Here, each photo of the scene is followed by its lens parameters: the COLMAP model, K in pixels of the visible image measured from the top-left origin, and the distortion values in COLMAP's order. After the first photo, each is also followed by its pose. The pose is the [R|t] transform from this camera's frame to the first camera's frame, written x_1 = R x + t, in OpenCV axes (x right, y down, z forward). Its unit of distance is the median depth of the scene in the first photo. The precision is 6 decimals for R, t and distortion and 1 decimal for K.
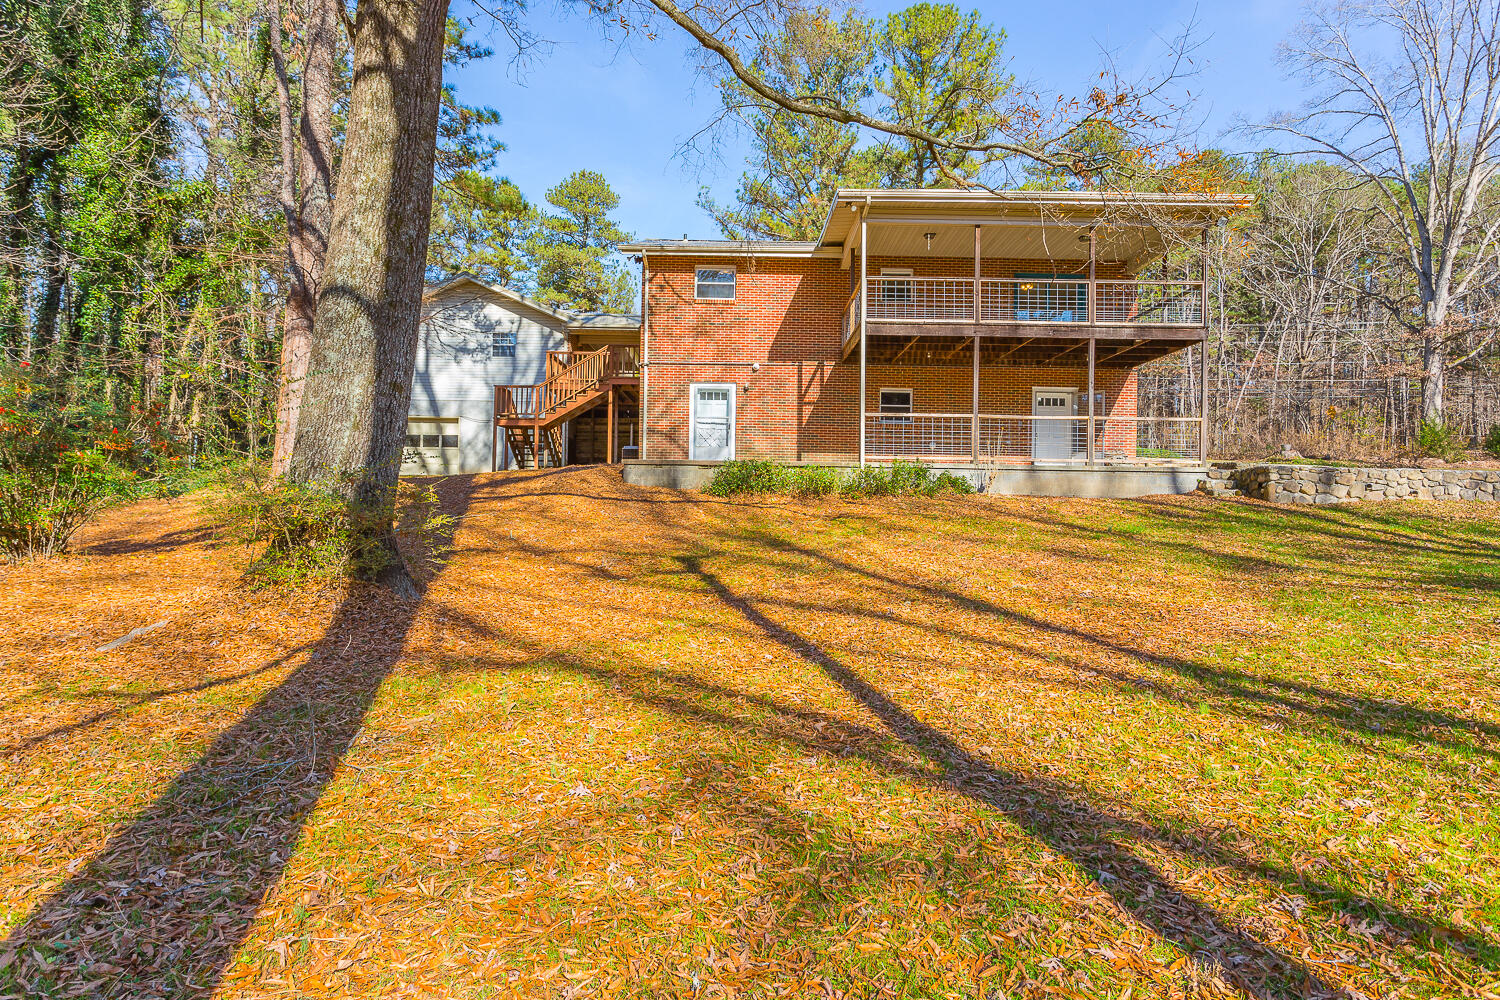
lens RADIAL K [[879.5, 0, 745.4], [0, 879.5, 501.6], [0, 0, 1]] dist [0.004166, 0.000687]
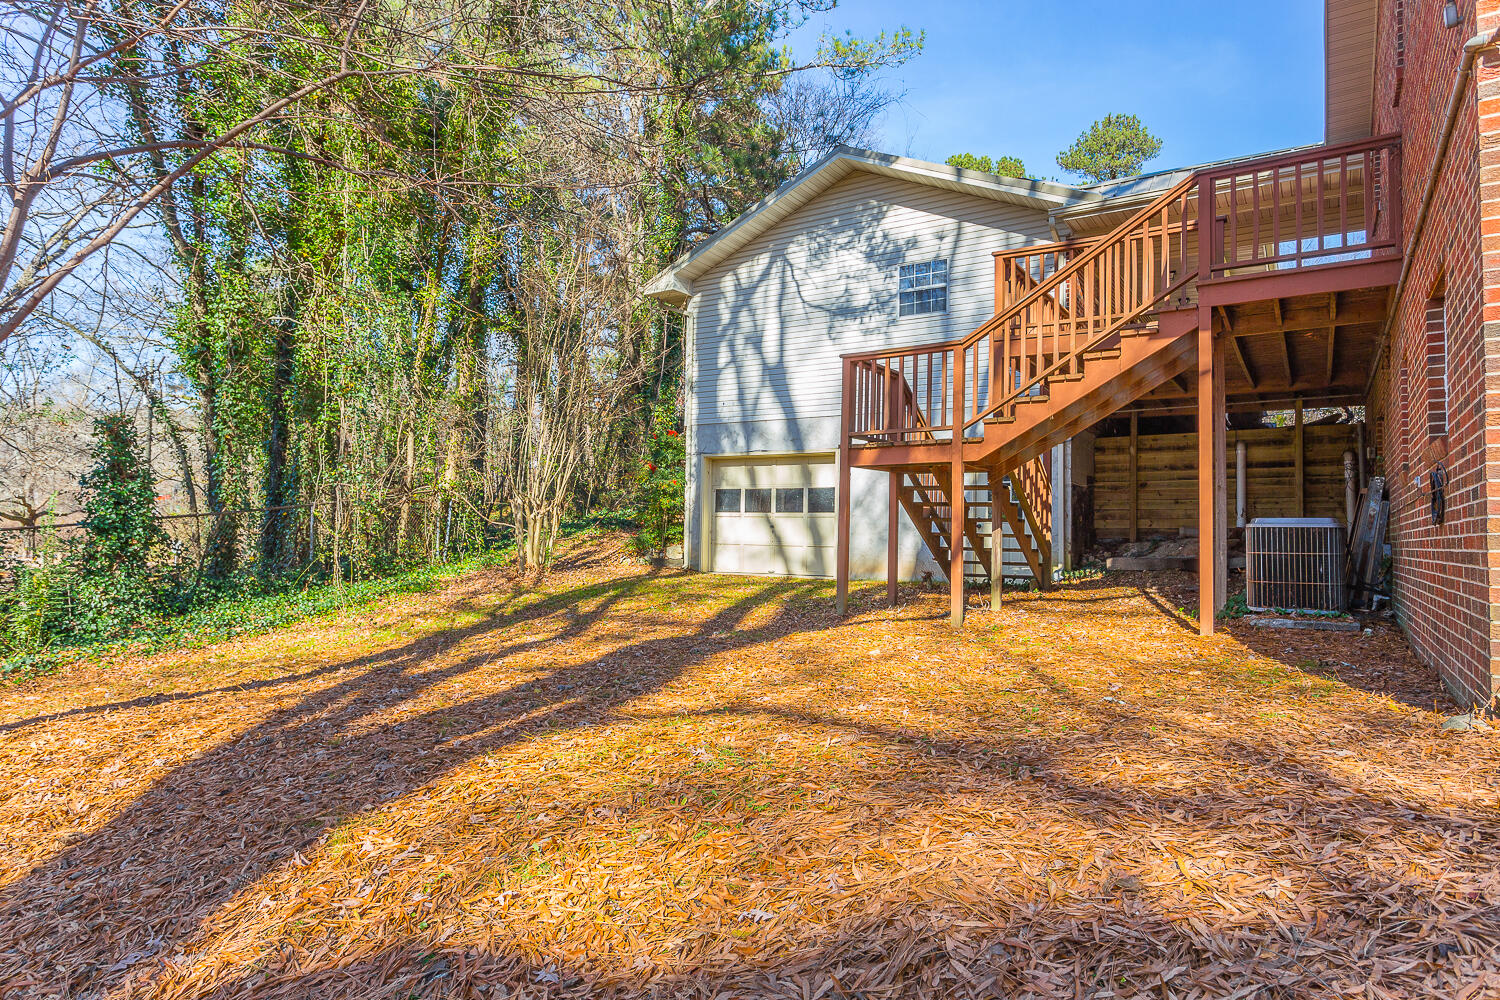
lens RADIAL K [[879.5, 0, 741.9], [0, 879.5, 499.5], [0, 0, 1]] dist [0.004166, 0.000687]
pose [[0.834935, -0.020523, -0.549966, -0.103230], [-0.003610, 0.999079, -0.042764, -0.047853], [0.550337, 0.037691, 0.834092, 0.568260]]
